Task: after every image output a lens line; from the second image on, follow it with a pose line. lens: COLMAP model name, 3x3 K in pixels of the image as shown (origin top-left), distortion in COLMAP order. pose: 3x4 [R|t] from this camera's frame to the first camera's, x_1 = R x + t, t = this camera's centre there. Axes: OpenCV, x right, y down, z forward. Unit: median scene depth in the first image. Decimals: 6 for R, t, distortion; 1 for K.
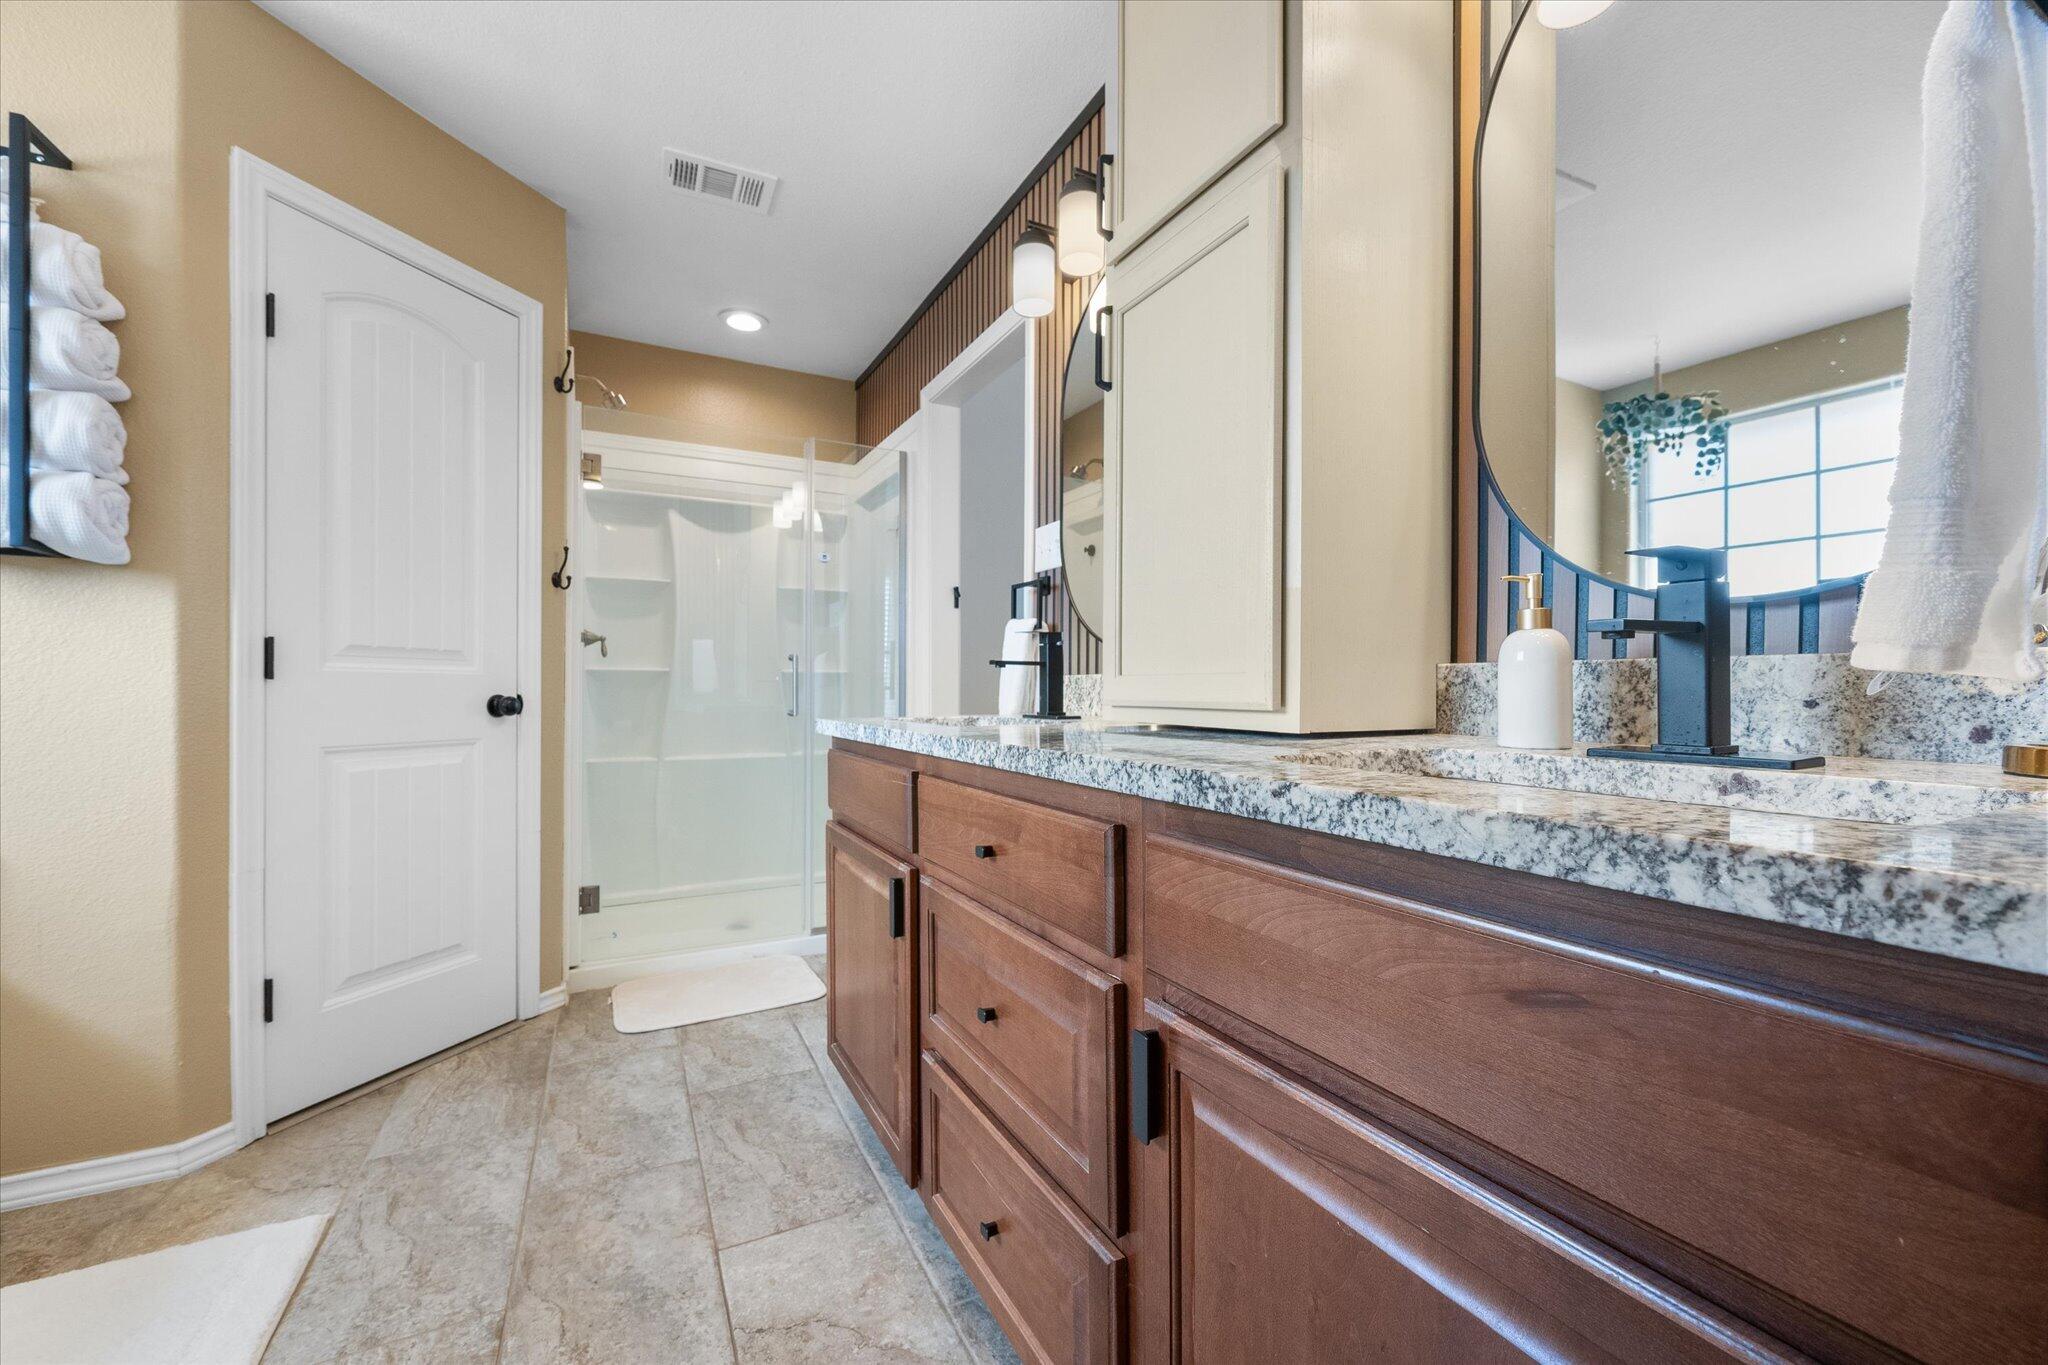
lens RADIAL K [[847.3, 0, 1034.1], [0, 847.3, 689.3], [0, 0, 1]] dist [-0.003479, -0.000090]
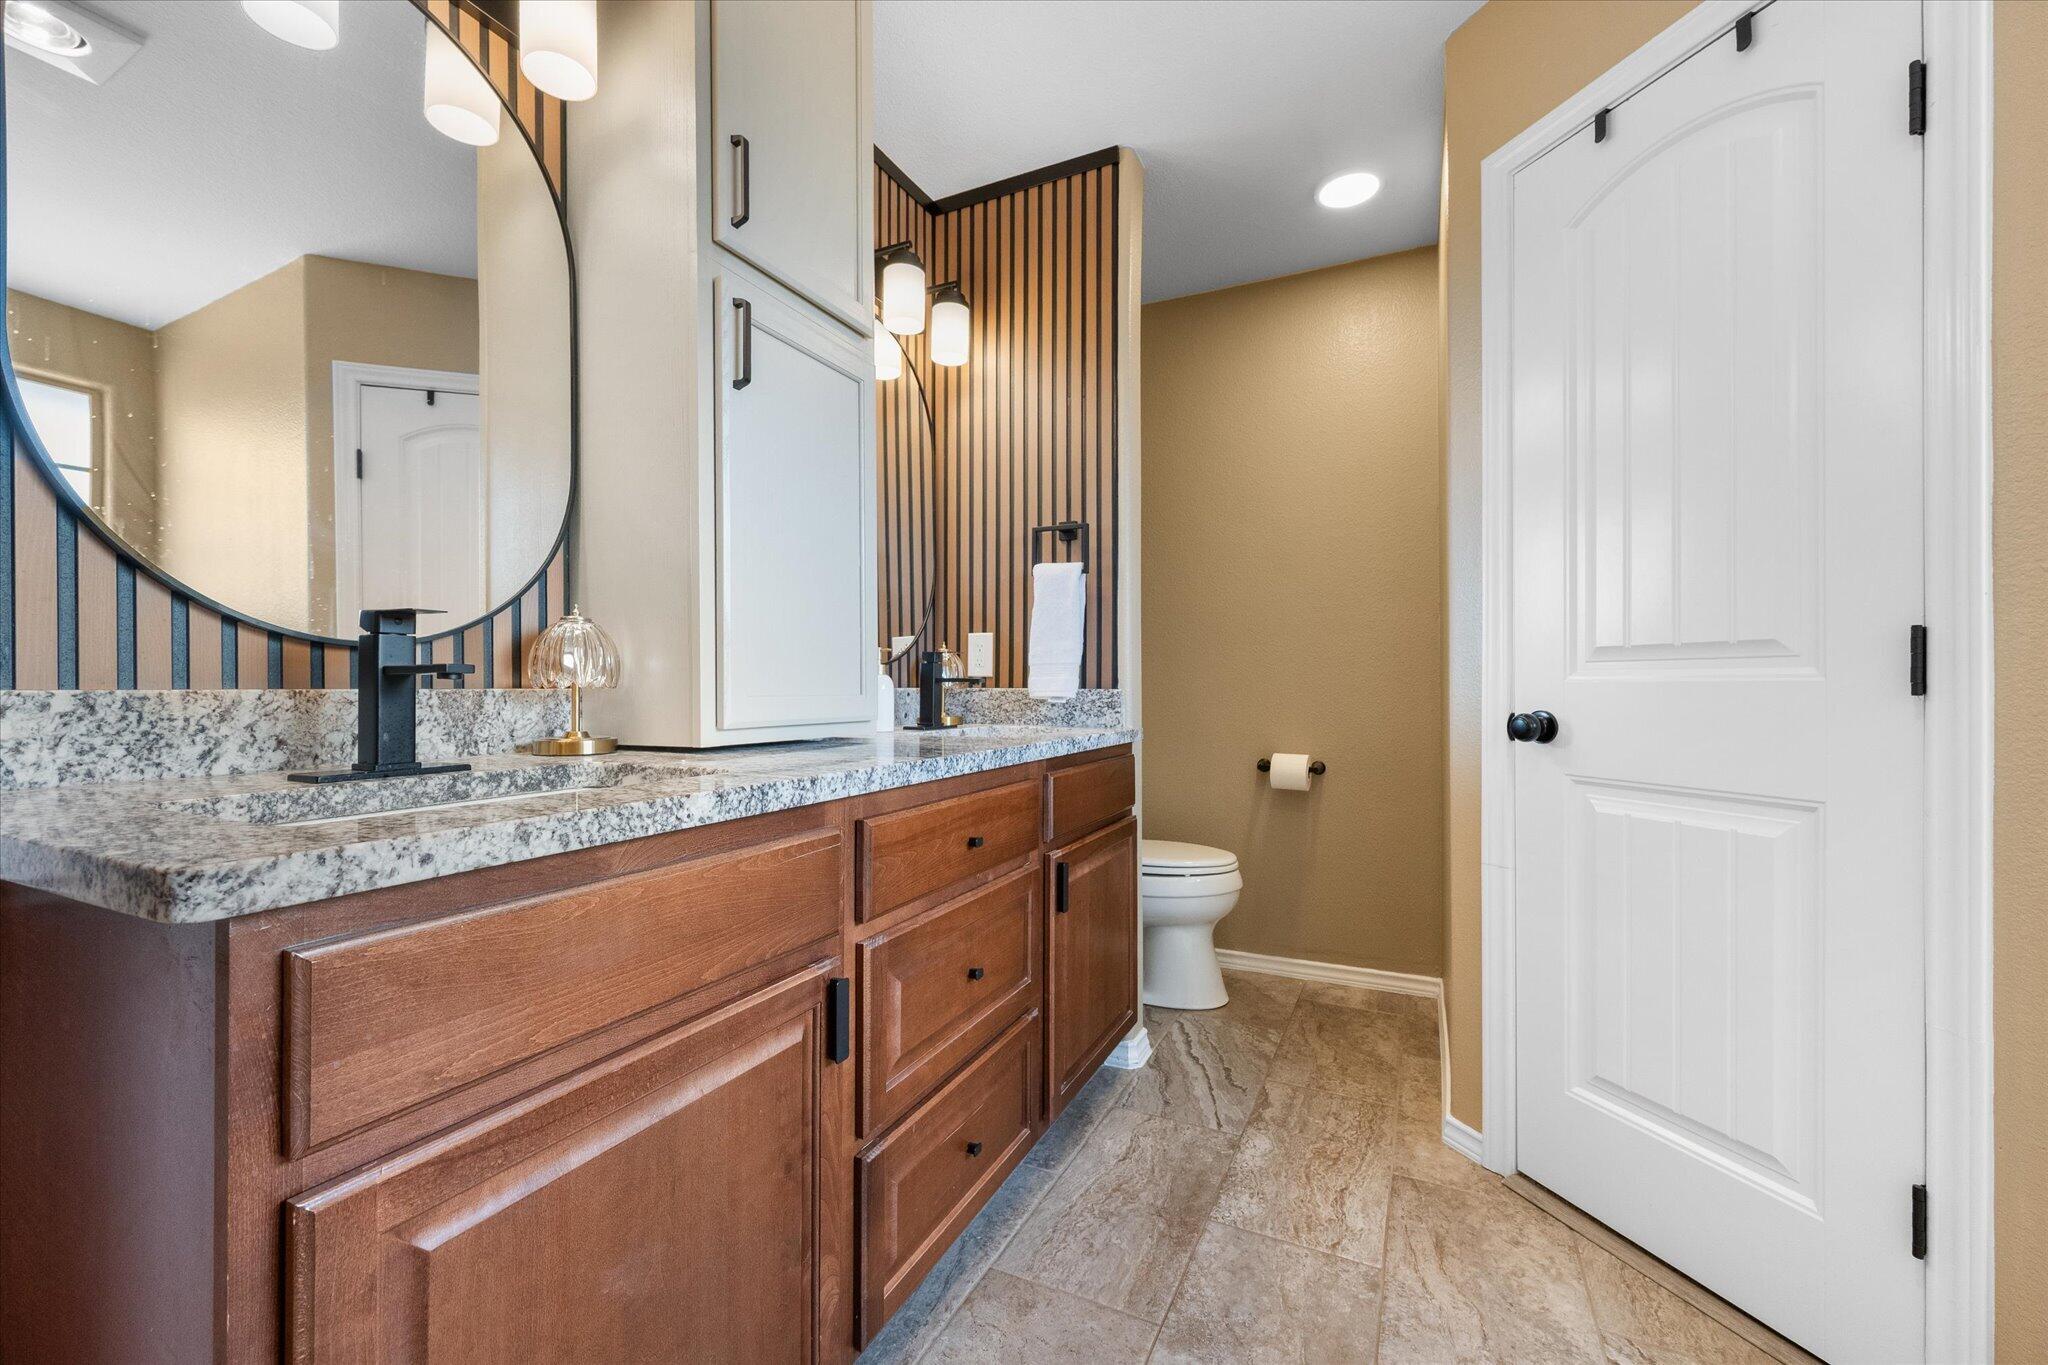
lens RADIAL K [[804.5, 0, 1032.4], [0, 804.5, 691.8], [0, 0, 1]] dist [-0.000373, 0.000047]
pose [[-0.625496, -0.002133, 0.780225, -1.505229], [0.001120, 0.999993, 0.003632, -0.046259], [-0.780227, 0.003146, -0.625489, 2.444273]]
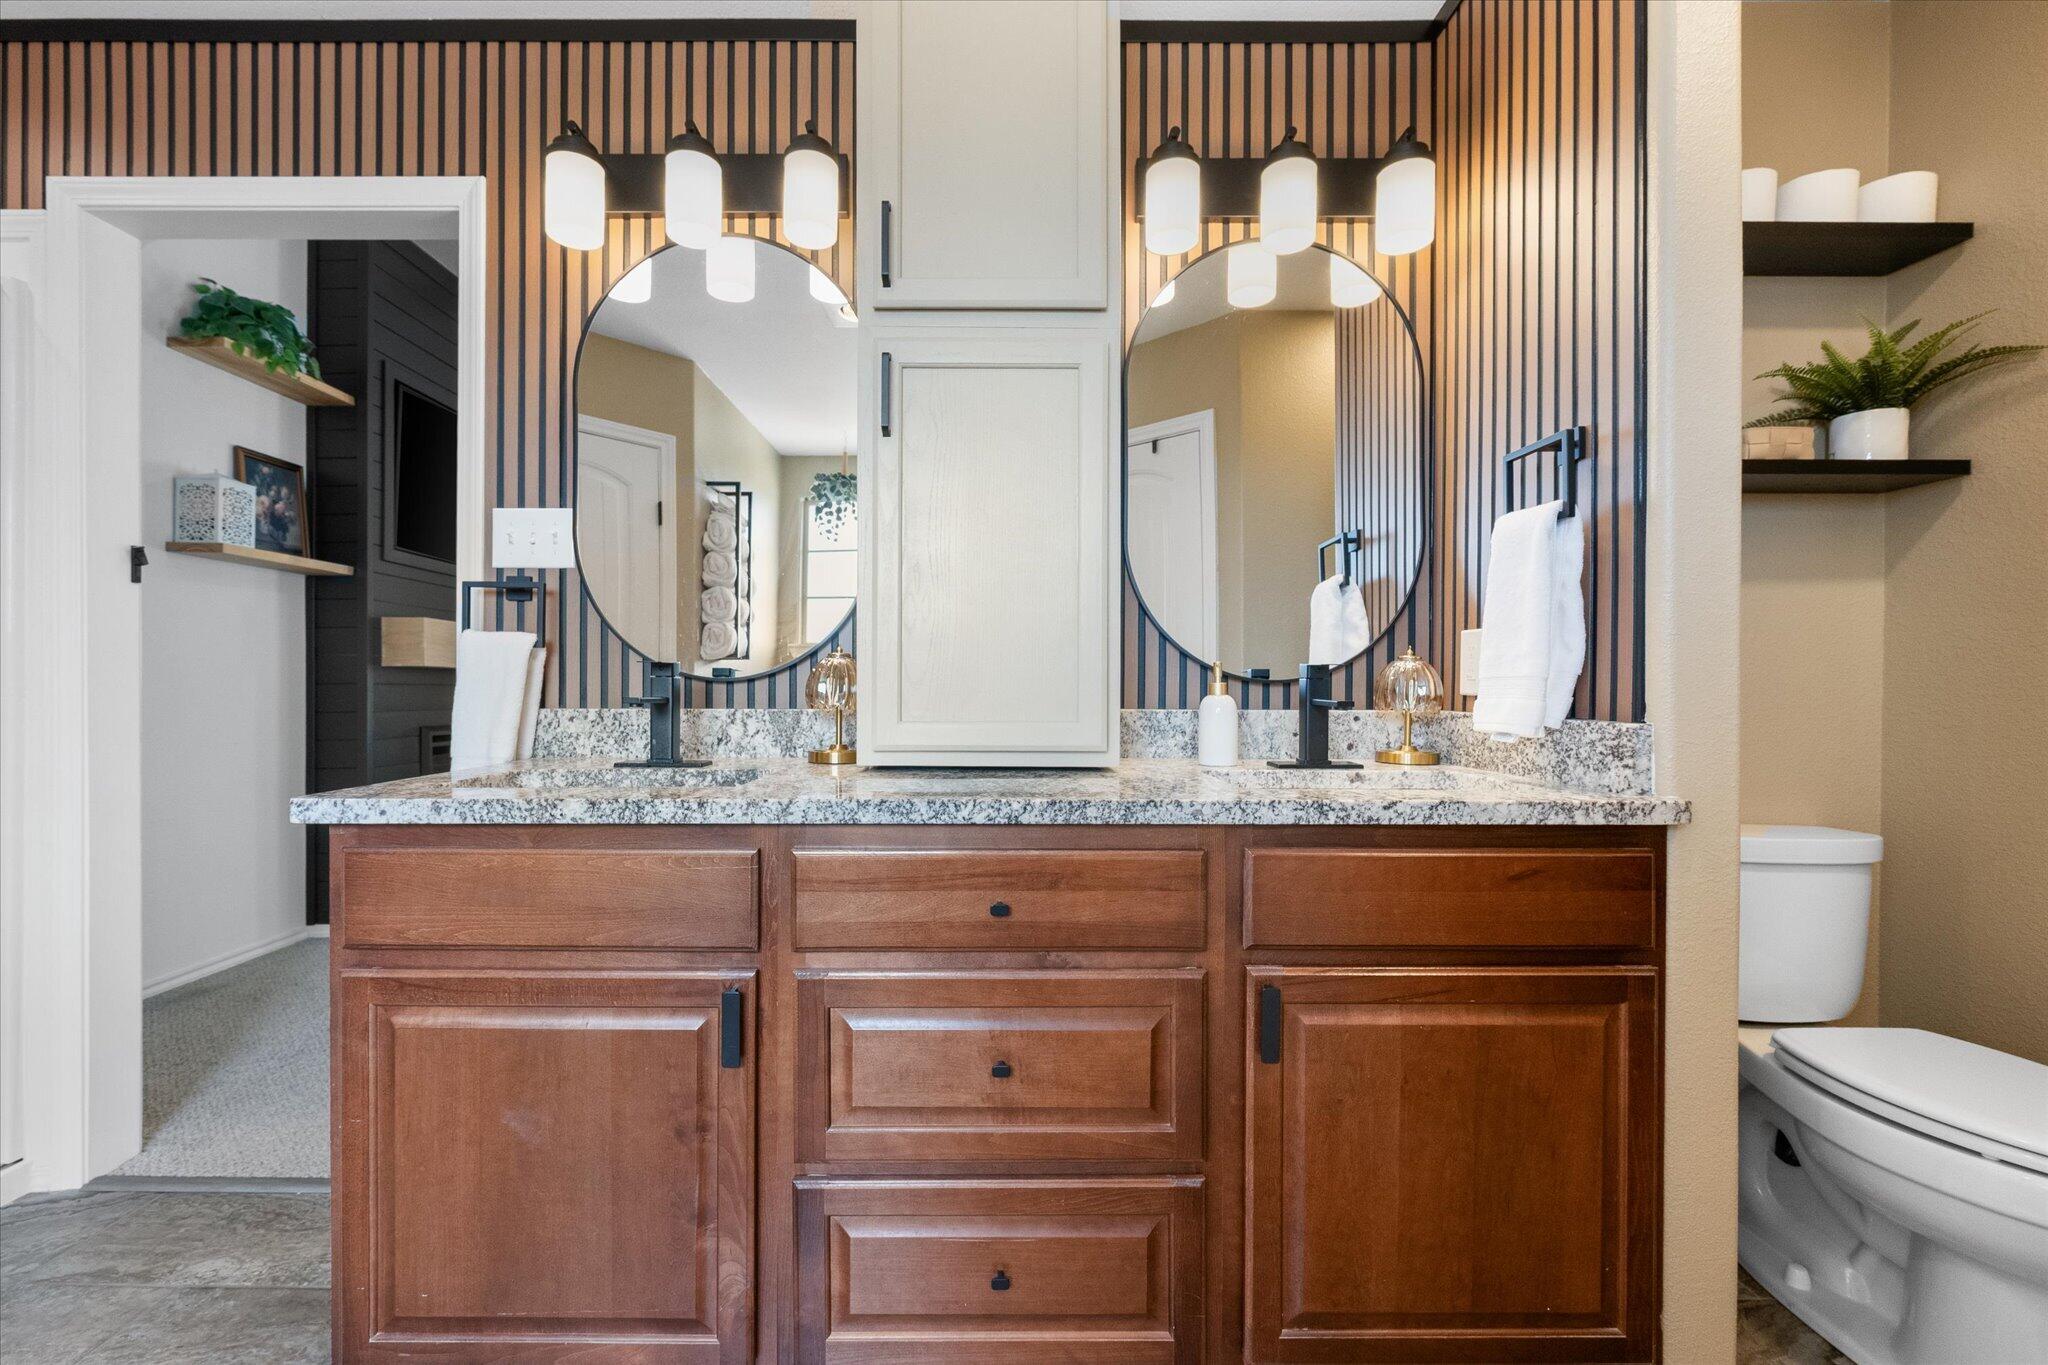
lens RADIAL K [[873.4, 0, 1014.0], [0, 873.4, 694.9], [0, 0, 1]] dist [0.006109, 0.000048]
pose [[0.432621, -0.007959, 0.901541, -1.454188], [-0.003129, 0.999942, 0.010330, -0.109830], [-0.901571, -0.007290, 0.432570, 0.791189]]
